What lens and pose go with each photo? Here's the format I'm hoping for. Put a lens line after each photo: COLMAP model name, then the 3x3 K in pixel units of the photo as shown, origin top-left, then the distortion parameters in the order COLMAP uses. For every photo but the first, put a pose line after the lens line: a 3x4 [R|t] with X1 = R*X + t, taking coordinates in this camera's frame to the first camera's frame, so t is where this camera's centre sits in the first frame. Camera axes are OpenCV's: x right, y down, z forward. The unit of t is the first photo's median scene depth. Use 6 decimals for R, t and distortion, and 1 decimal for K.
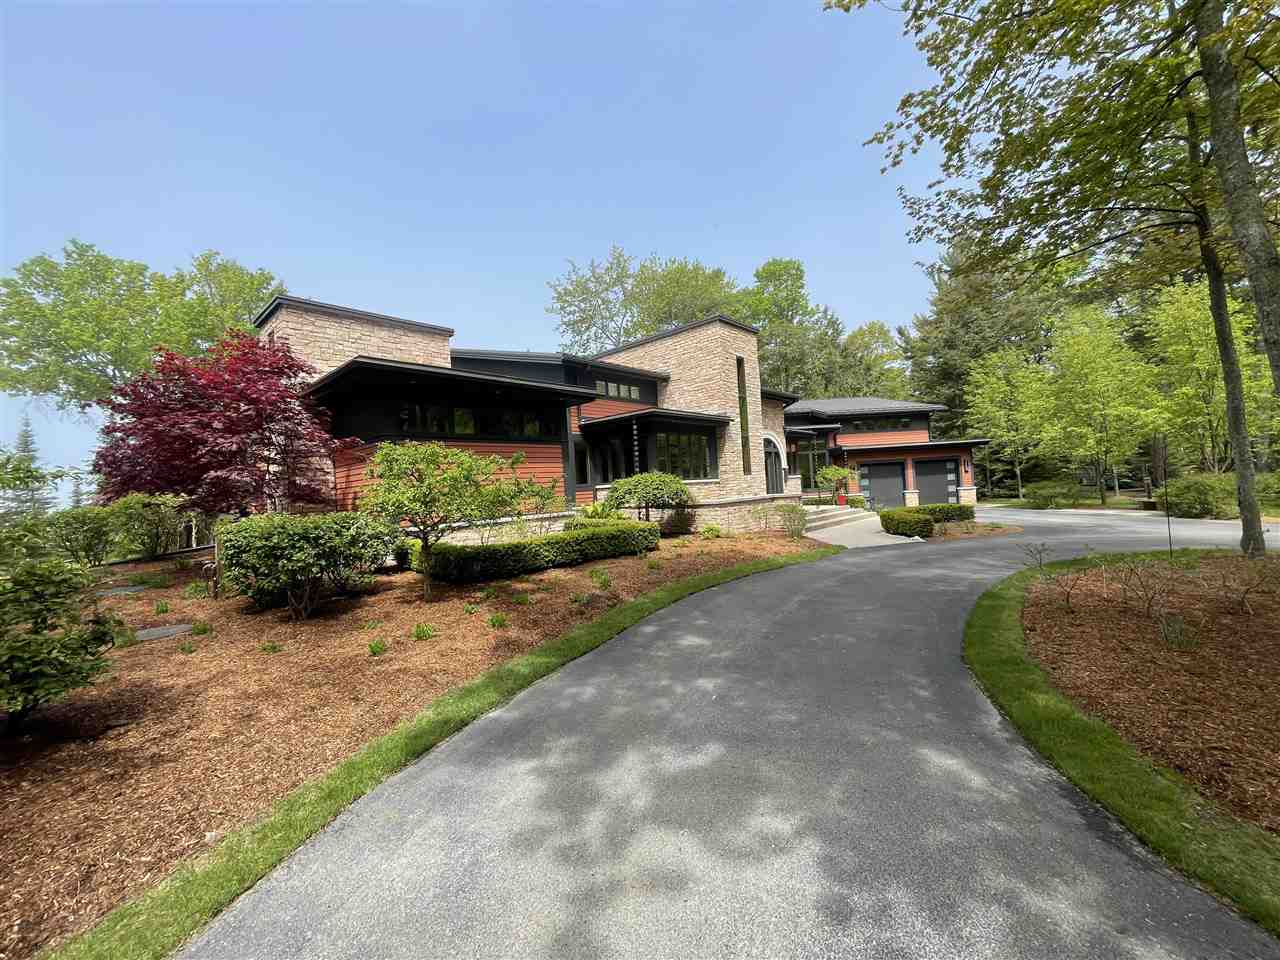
lens RADIAL K [[517.4, 0, 637.8], [0, 517.4, 479.2], [0, 0, 1]] dist [0.004442, -0.004002]
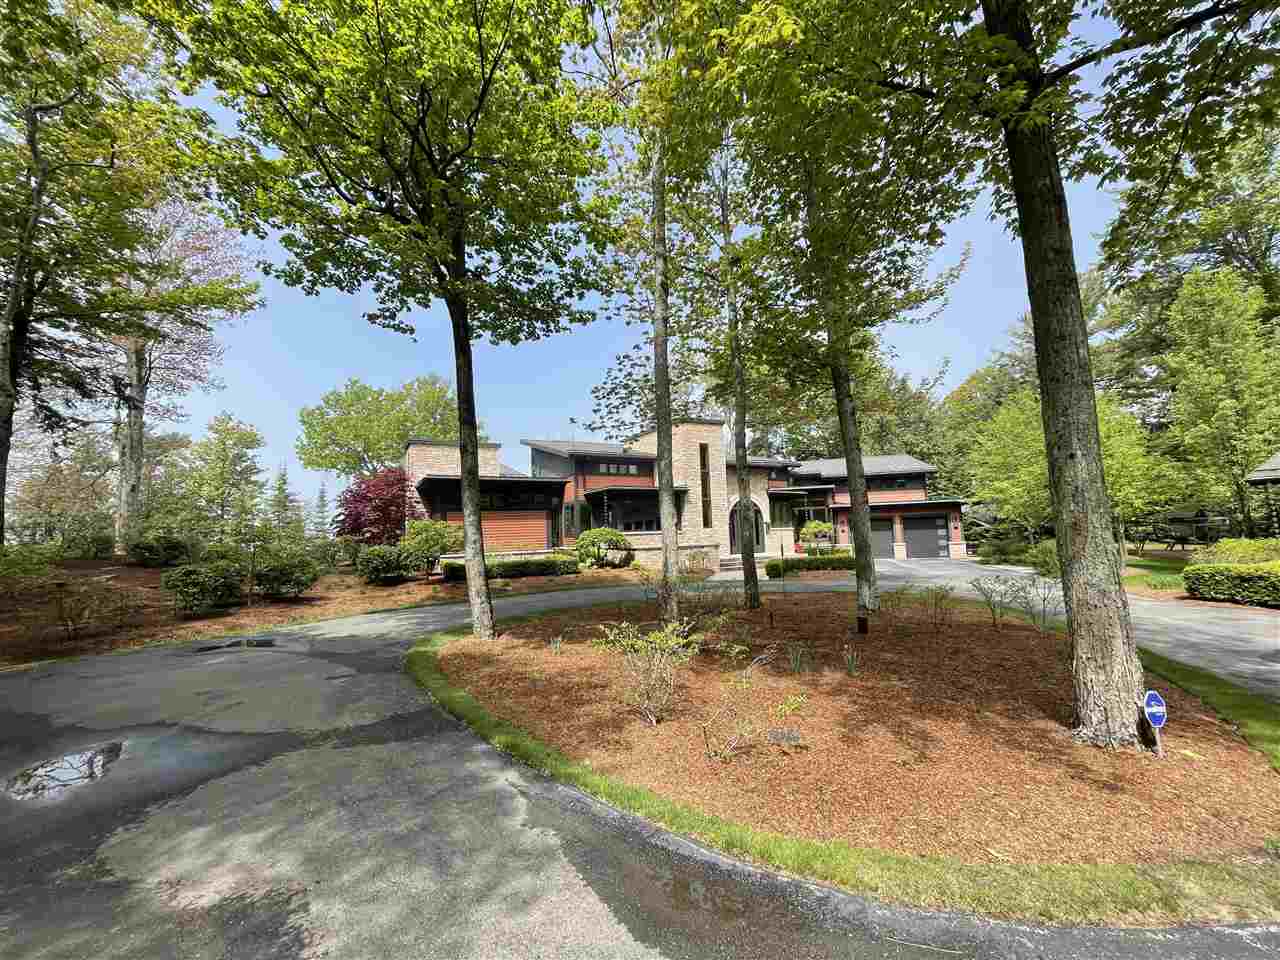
lens RADIAL K [[517.4, 0, 637.8], [0, 517.4, 479.2], [0, 0, 1]] dist [0.004442, -0.004002]
pose [[0.944620, -0.006933, -0.328092, 0.402413], [-0.017955, 0.997187, -0.072766, -0.028734], [0.327674, 0.074627, 0.941839, -0.301203]]
